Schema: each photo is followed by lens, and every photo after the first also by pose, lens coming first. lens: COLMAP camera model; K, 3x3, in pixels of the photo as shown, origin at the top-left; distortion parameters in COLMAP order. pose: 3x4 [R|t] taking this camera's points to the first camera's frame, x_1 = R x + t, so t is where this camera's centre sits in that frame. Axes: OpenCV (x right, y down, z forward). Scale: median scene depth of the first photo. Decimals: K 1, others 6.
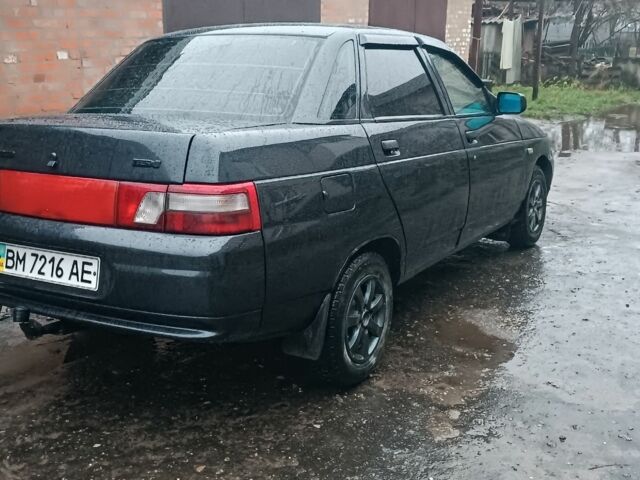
lens RADIAL K [[781.5, 0, 320.0], [0, 781.5, 240.0], [0, 0, 1]] dist [0.044837, -0.085086]
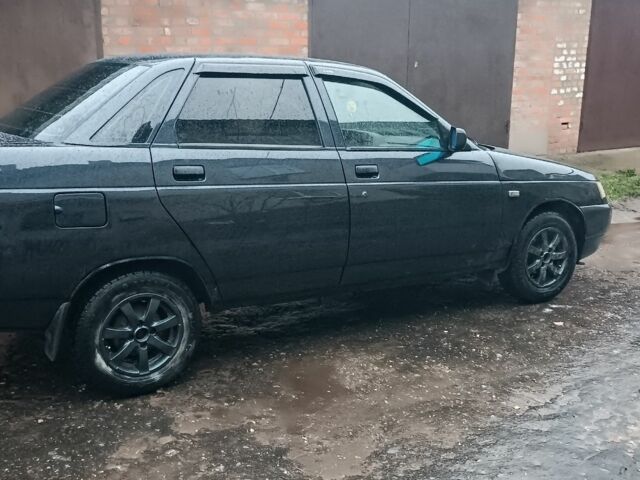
lens RADIAL K [[781.5, 0, 320.0], [0, 781.5, 240.0], [0, 0, 1]] dist [0.044837, -0.085086]
pose [[0.885277, 0.110722, -0.451692, 0.696271], [-0.123014, 0.992403, 0.002168, -0.053388], [0.448500, 0.053645, 0.892171, 0.162088]]
